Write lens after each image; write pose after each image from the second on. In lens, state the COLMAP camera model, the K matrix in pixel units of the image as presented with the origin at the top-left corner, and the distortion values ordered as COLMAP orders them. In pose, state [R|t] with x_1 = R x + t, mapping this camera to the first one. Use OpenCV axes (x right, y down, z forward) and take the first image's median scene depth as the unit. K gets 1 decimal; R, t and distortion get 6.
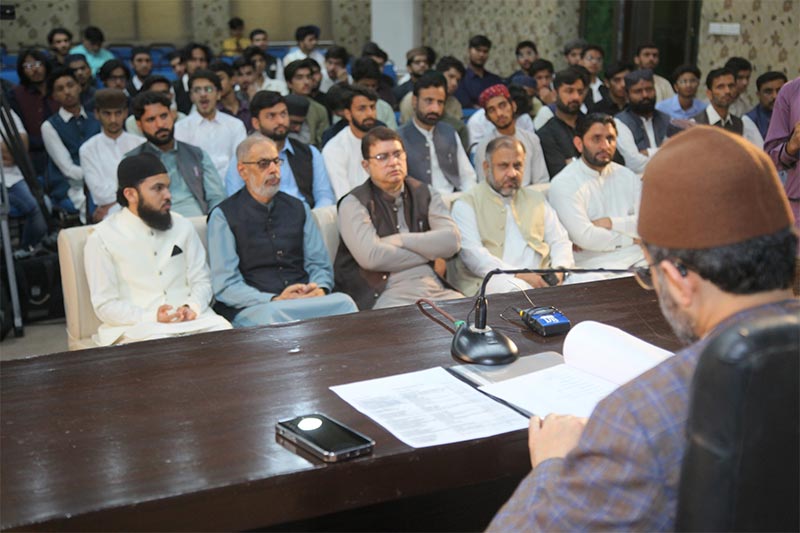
lens RADIAL K [[1264.2, 0, 405.6], [0, 1264.2, 273.4], [0, 0, 1]] dist [0.184225, 0.000000]
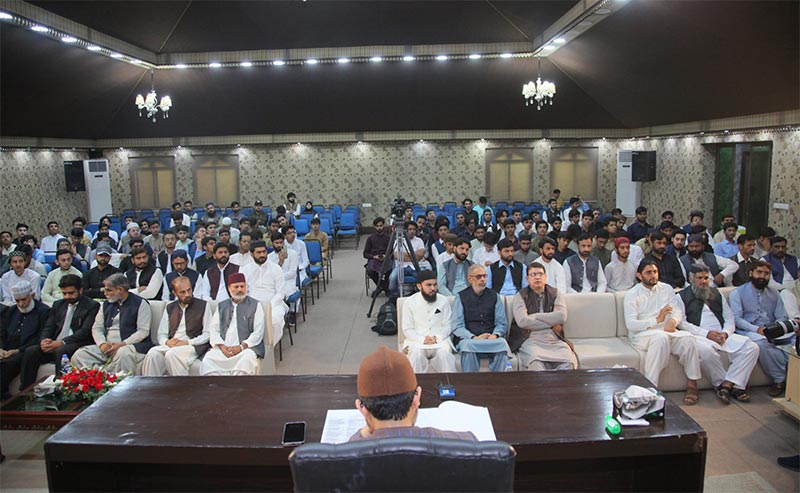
lens RADIAL K [[556.8, 0, 404.1], [0, 556.8, 234.5], [0, 0, 1]] dist [-0.090731, 0.034988]
pose [[0.889866, 0.046005, -0.453897, 0.183540], [-0.087046, 0.993747, -0.069933, -0.066221], [0.447841, 0.101741, 0.888306, 0.026591]]
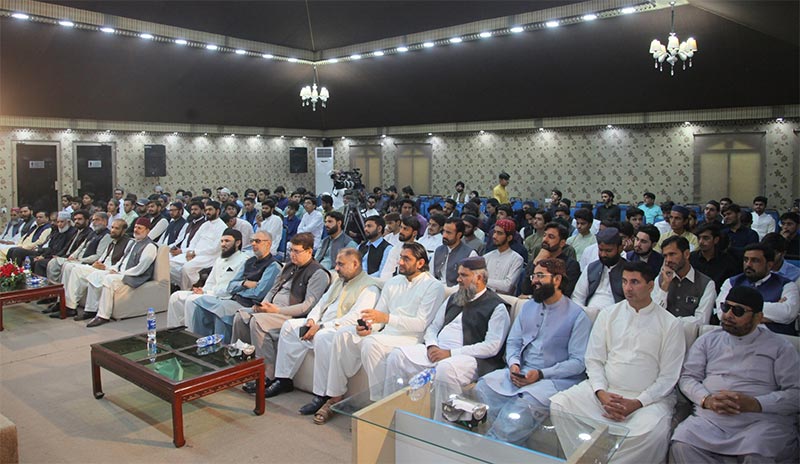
lens RADIAL K [[607.1, 0, 397.7], [0, 607.1, 184.1], [0, 0, 1]] dist [-0.046189, 0.011247]
pose [[0.398651, 0.025644, -0.916744, 0.769300], [-0.210104, 0.975577, -0.064075, -0.133081], [0.892711, 0.218155, 0.394303, 0.591470]]
